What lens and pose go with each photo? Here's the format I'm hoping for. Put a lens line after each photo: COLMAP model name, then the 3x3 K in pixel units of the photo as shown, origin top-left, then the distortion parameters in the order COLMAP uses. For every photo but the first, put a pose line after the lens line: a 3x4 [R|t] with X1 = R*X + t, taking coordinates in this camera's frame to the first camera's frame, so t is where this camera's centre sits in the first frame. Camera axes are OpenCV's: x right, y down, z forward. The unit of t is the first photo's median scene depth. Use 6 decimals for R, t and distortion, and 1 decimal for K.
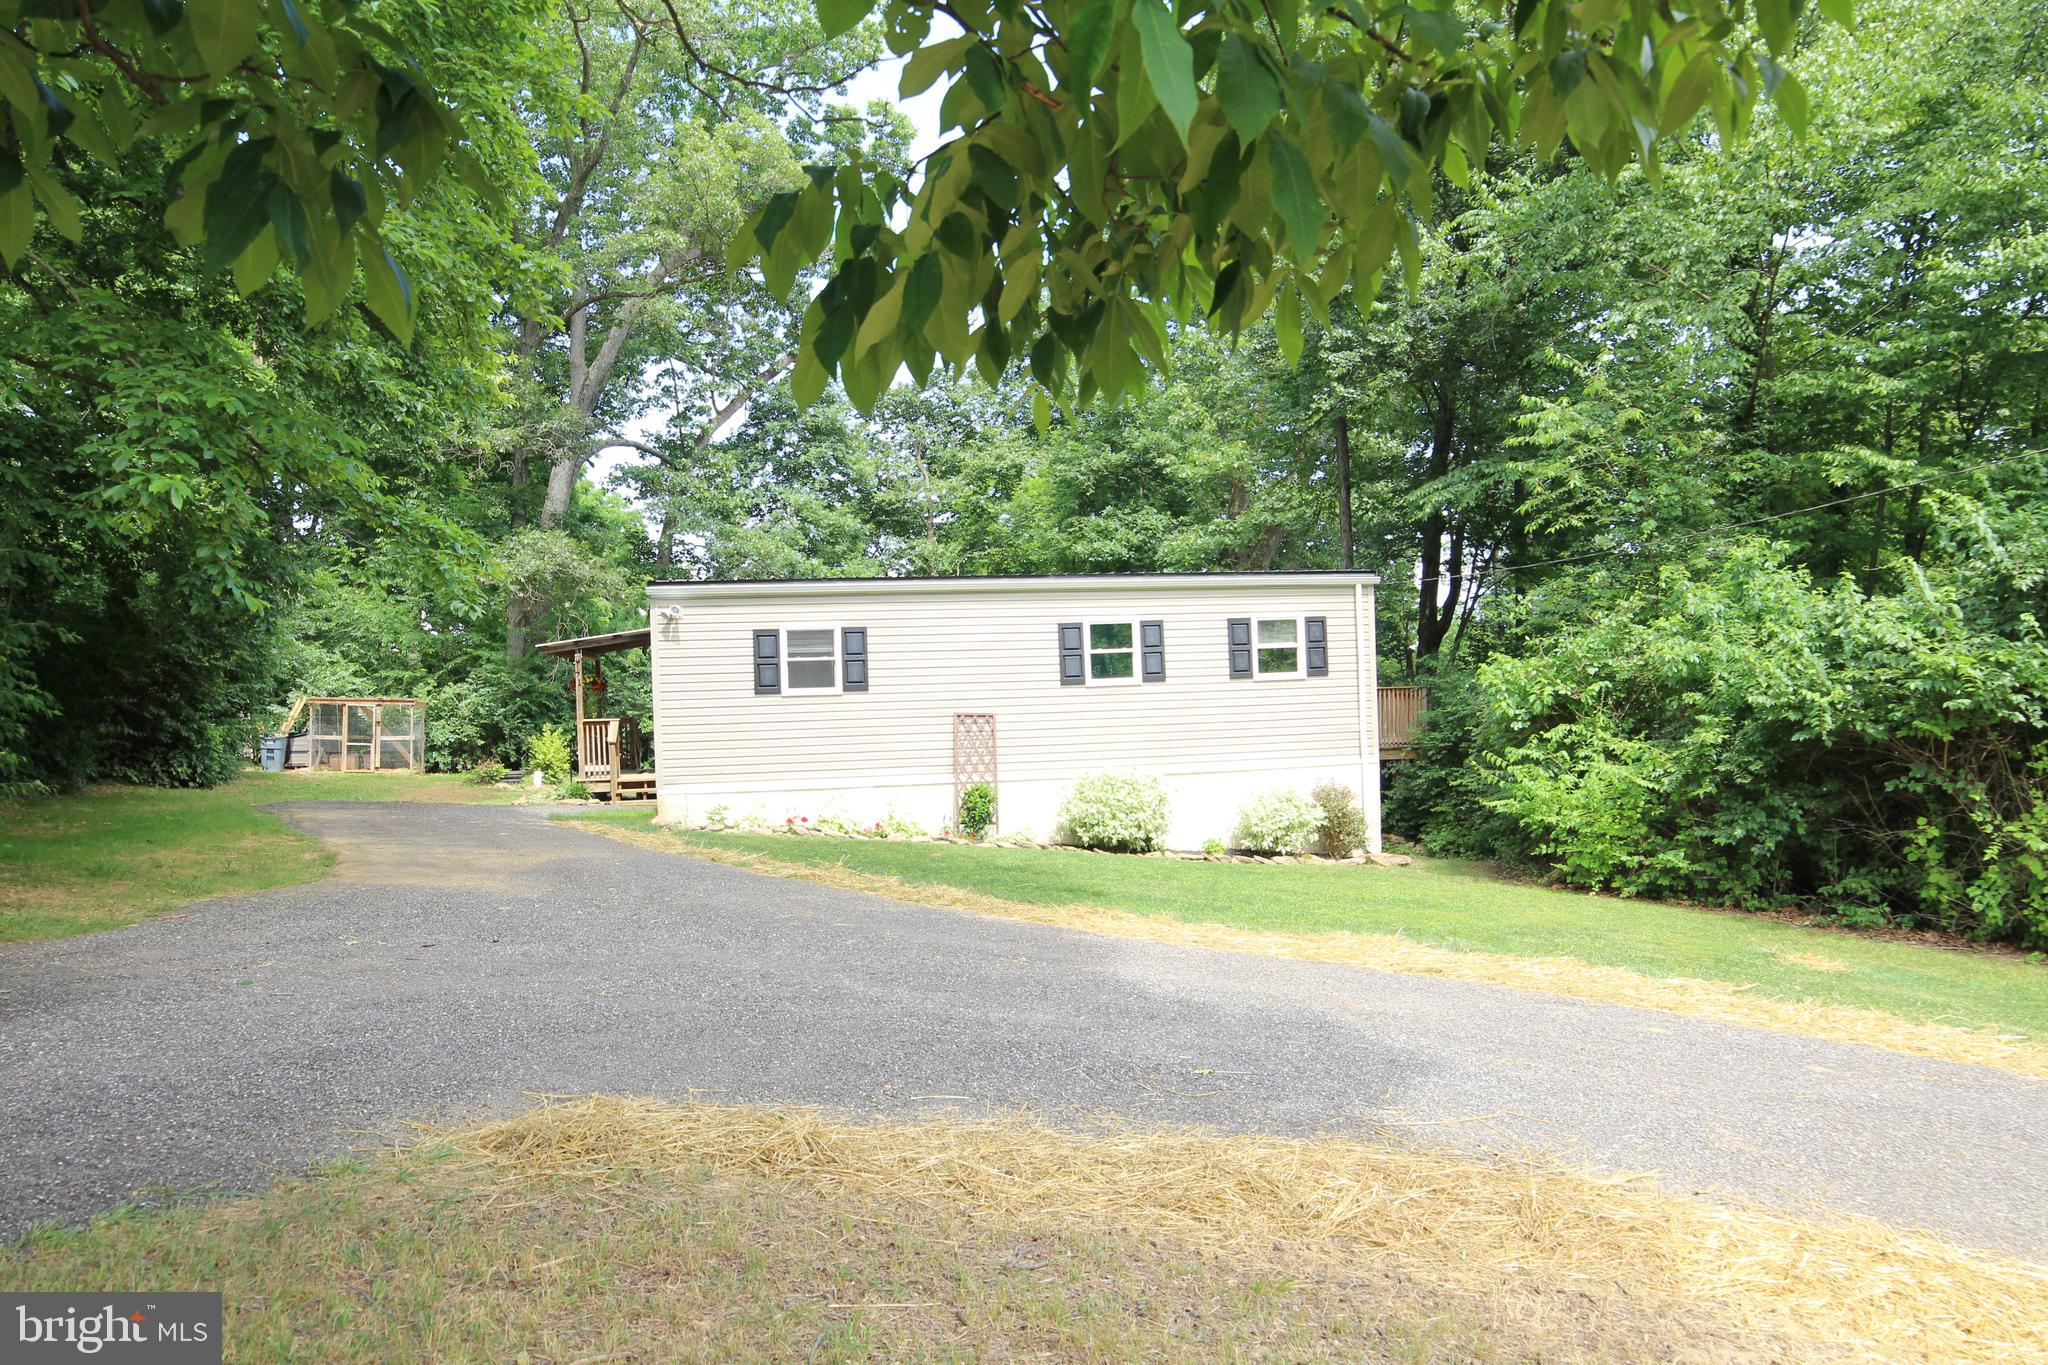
lens RADIAL K [[1340.0, 0, 1027.4], [0, 1340.0, 690.9], [0, 0, 1]] dist [-0.119920, 0.047754]
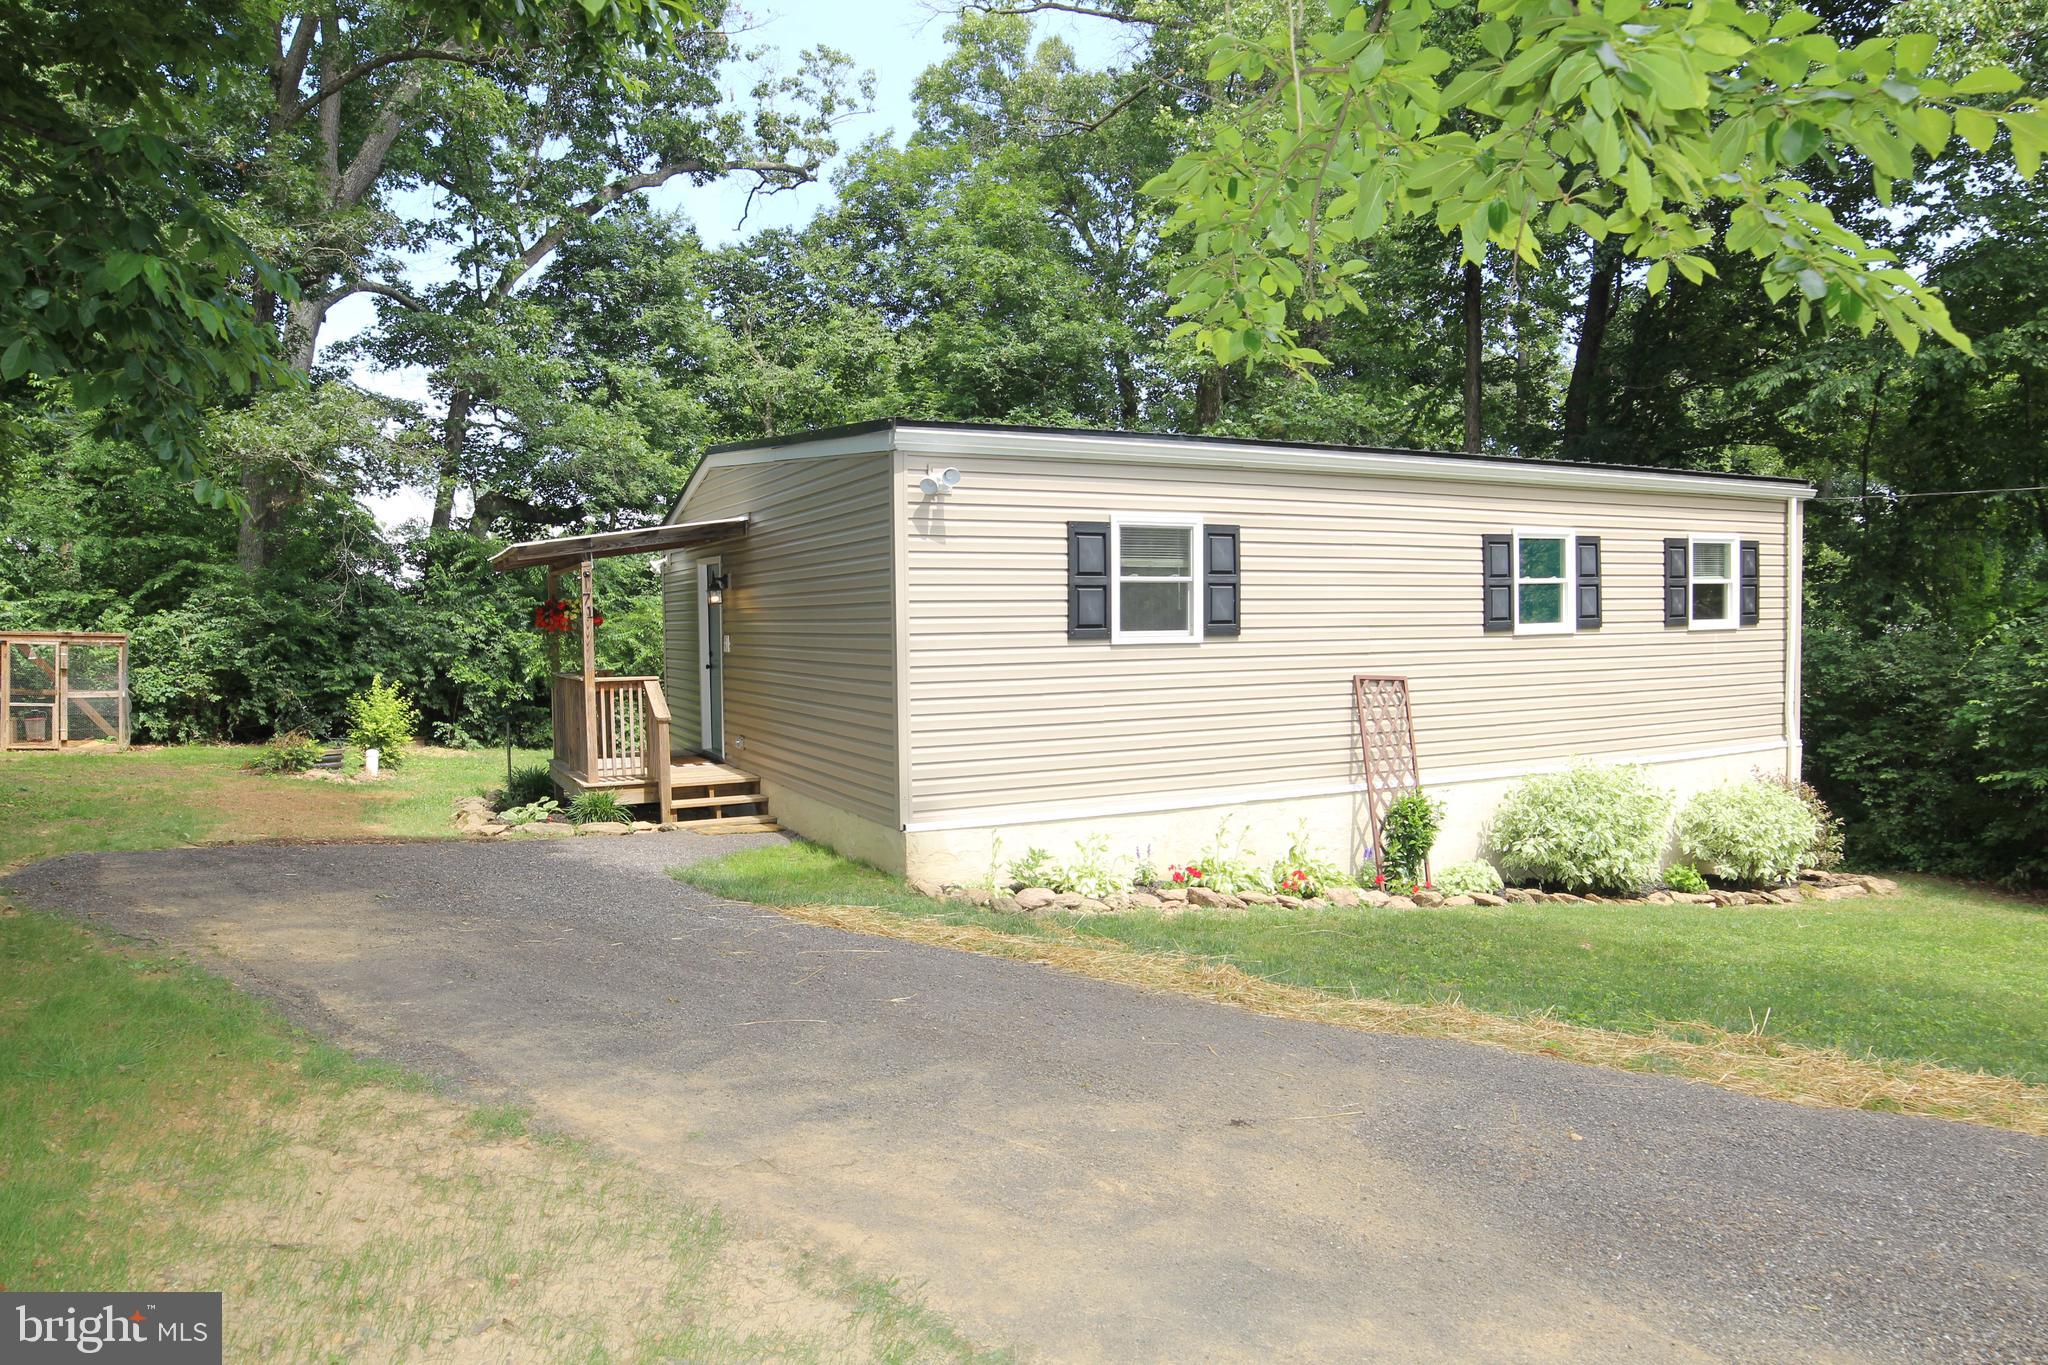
lens RADIAL K [[1340.0, 0, 1029.2], [0, 1340.0, 696.4], [0, 0, 1]] dist [-0.119920, 0.047754]
pose [[0.962414, 0.001335, 0.271583, -0.351719], [-0.015232, 0.998679, 0.049069, -0.001338], [-0.271159, -0.051362, 0.961163, 0.455525]]
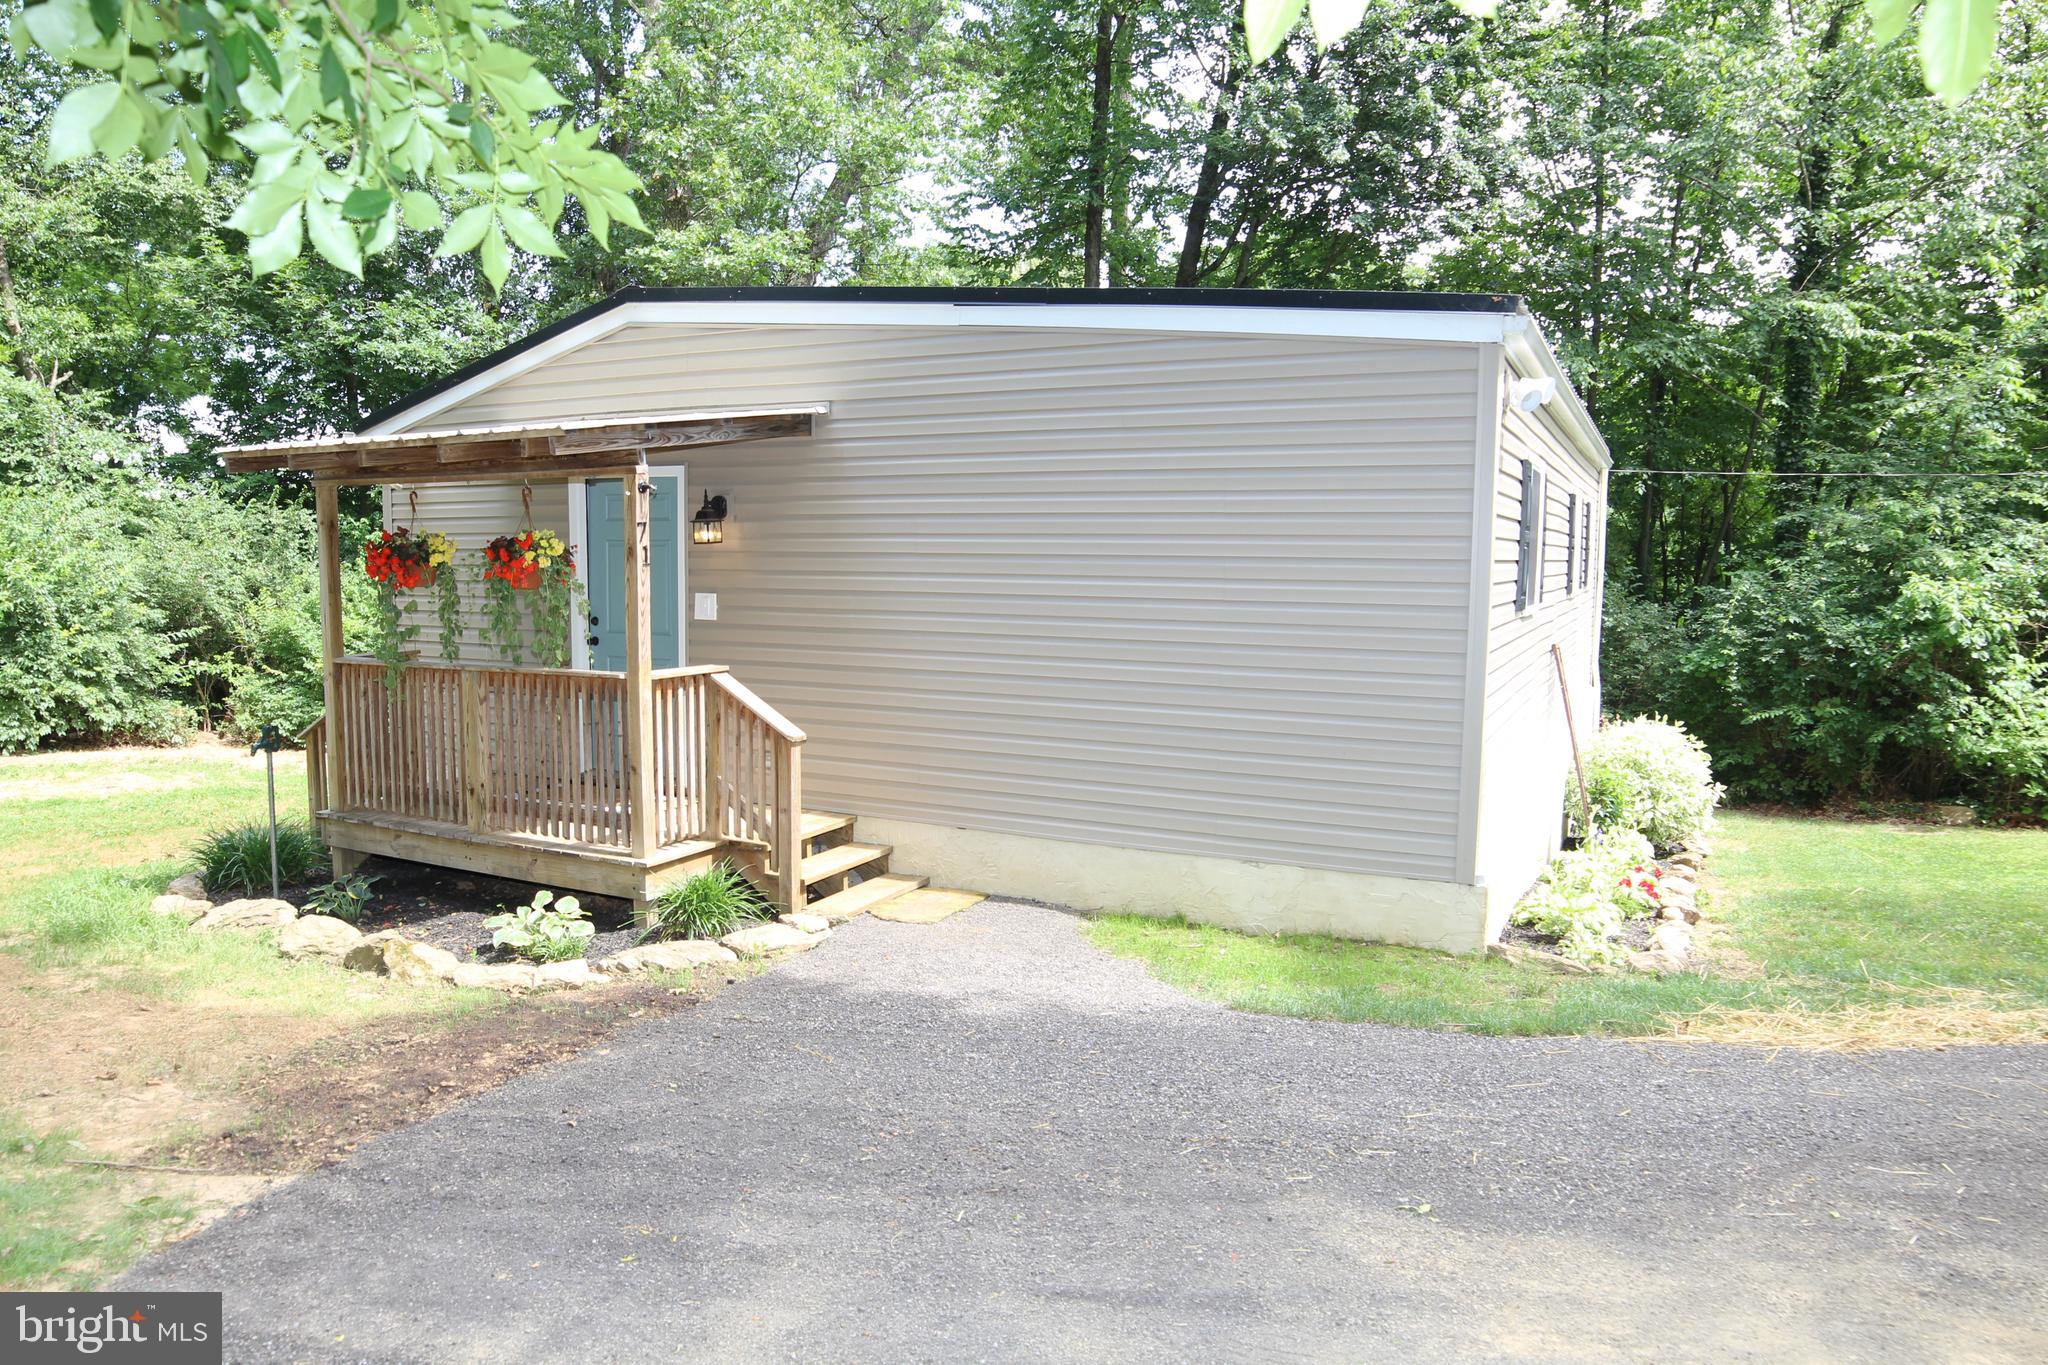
lens RADIAL K [[1340.0, 0, 1023.9], [0, 1340.0, 689.1], [0, 0, 1]] dist [-0.119920, 0.047754]
pose [[0.607130, -0.046637, 0.793233, -0.606351], [-0.024951, 0.996665, 0.077694, -0.001879], [-0.794211, -0.066963, 0.603941, 0.829106]]
